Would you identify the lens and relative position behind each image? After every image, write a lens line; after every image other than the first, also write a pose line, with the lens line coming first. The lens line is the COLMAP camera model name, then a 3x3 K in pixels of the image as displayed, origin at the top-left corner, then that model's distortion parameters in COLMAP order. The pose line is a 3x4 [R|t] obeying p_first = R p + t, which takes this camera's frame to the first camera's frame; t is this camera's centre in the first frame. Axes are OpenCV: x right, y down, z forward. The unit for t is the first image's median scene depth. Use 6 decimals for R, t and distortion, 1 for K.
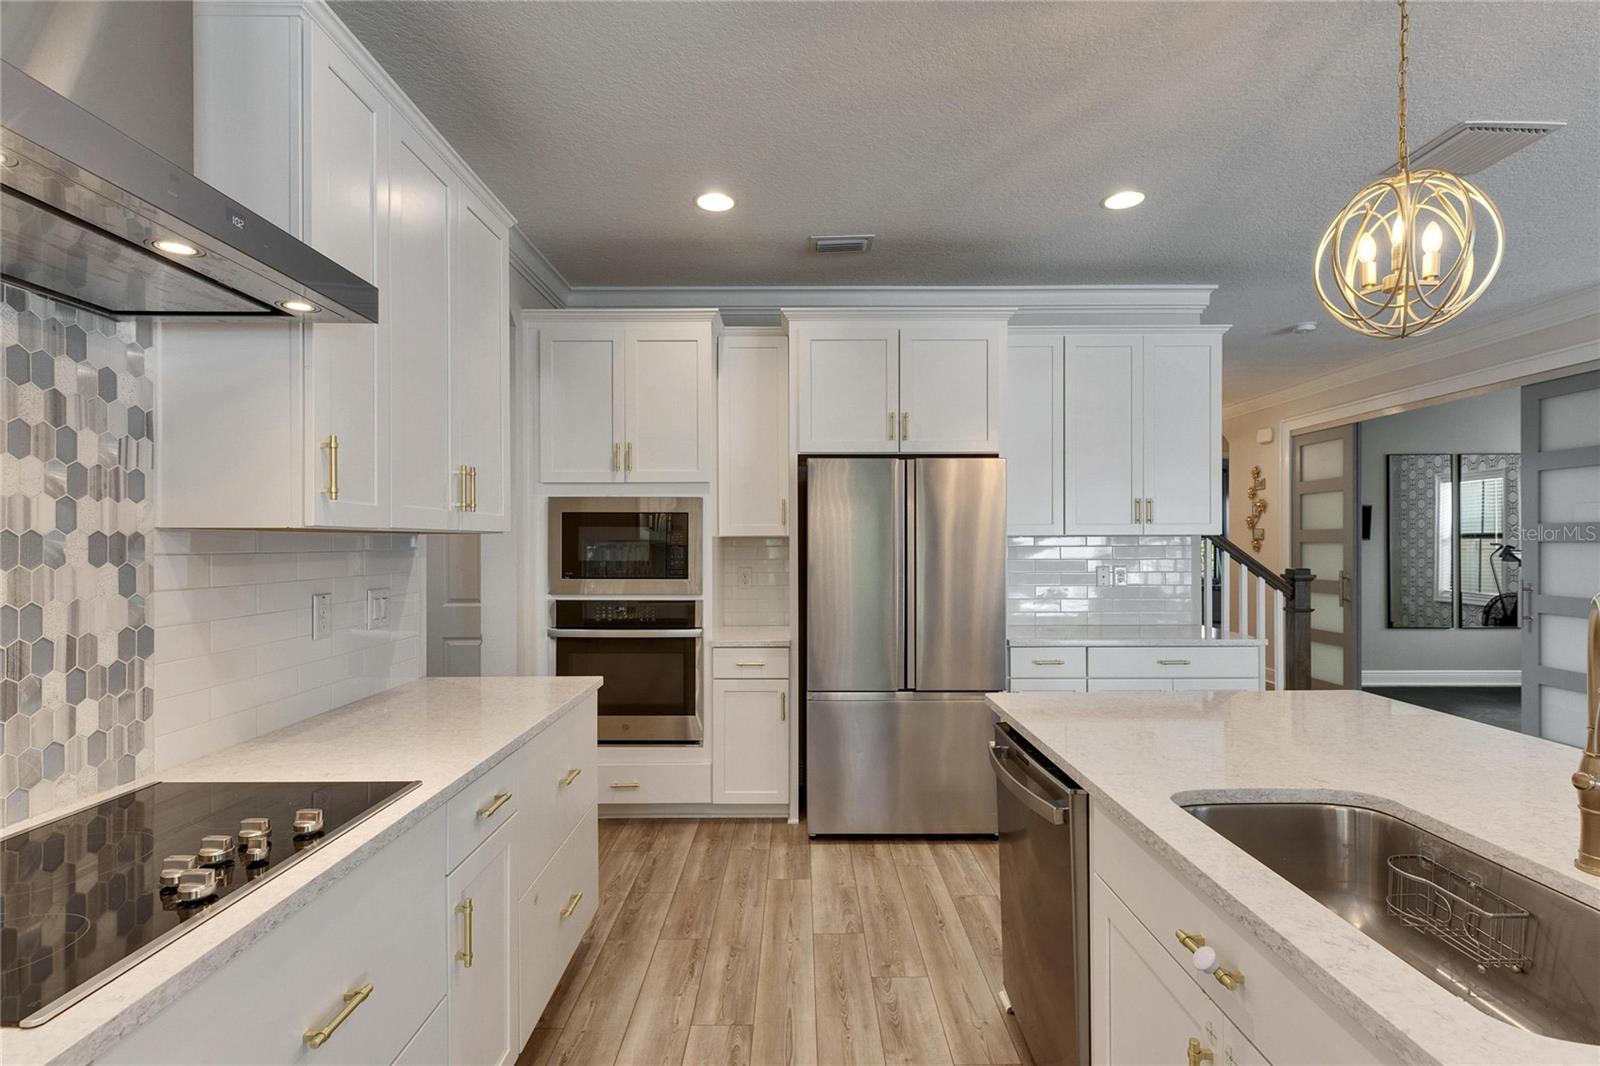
lens RADIAL K [[754.7, 0, 801.3], [0, 754.7, 542.9], [0, 0, 1]] dist [0.005473, -0.000119]
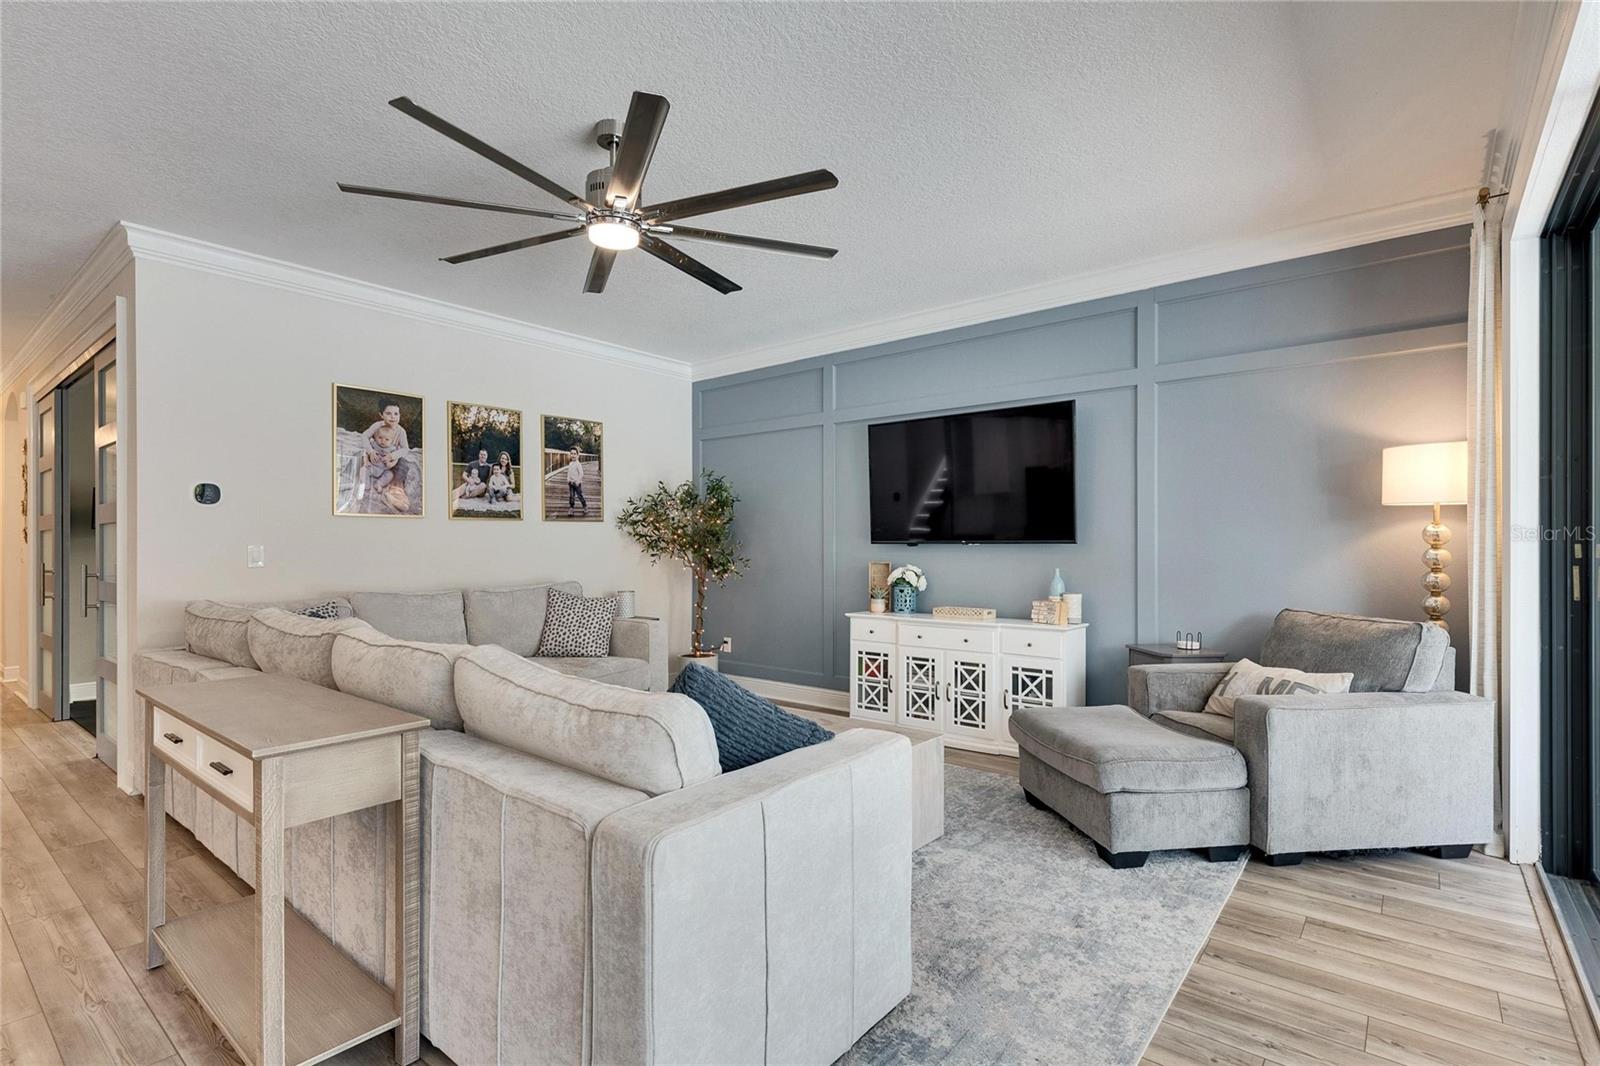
lens RADIAL K [[761.5, 0, 802.8], [0, 761.5, 544.6], [0, 0, 1]] dist [0.009395, -0.001996]
pose [[0.629418, 0.005566, 0.777047, 1.540564], [-0.000112, 0.999975, -0.007071, 0.058578], [-0.777067, 0.004364, 0.629403, -0.513199]]
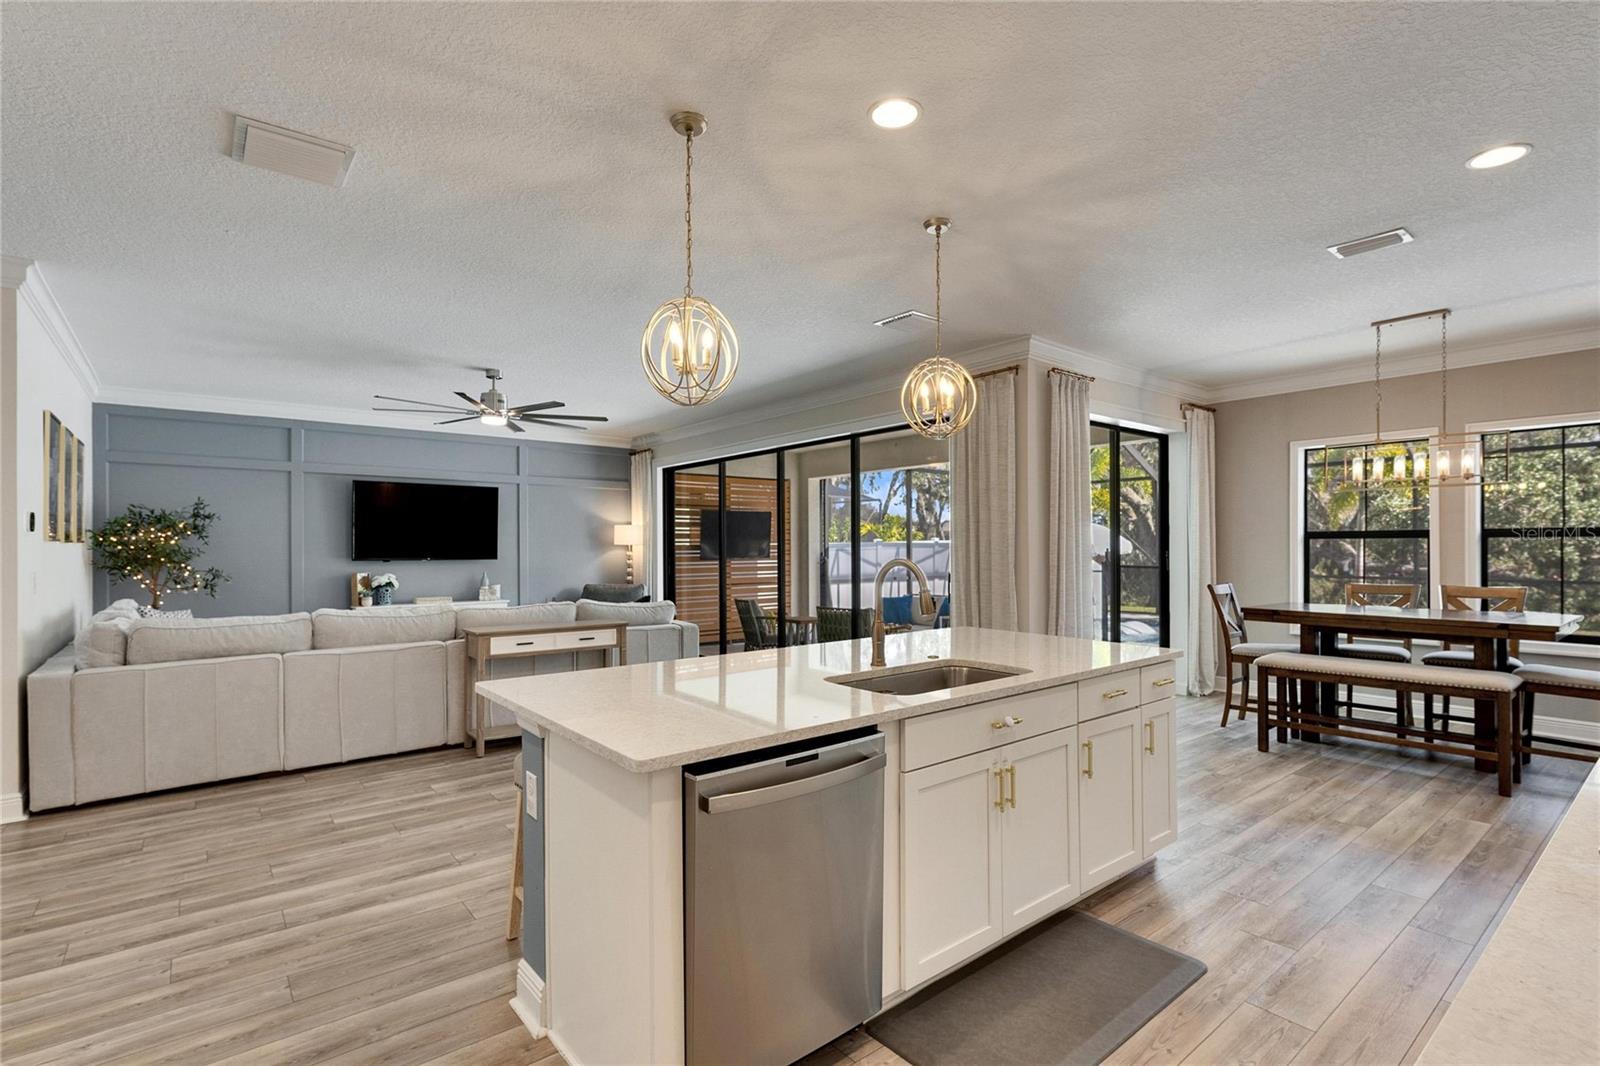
lens RADIAL K [[752.4, 0, 802.1], [0, 752.4, 552.5], [0, 0, 1]] dist [0.003404, -0.000075]
pose [[-0.627098, 0.003333, 0.778933, -0.366100], [0.009330, 0.999951, 0.003232, 0.011838], [-0.778884, 0.009294, -0.627099, 1.279082]]
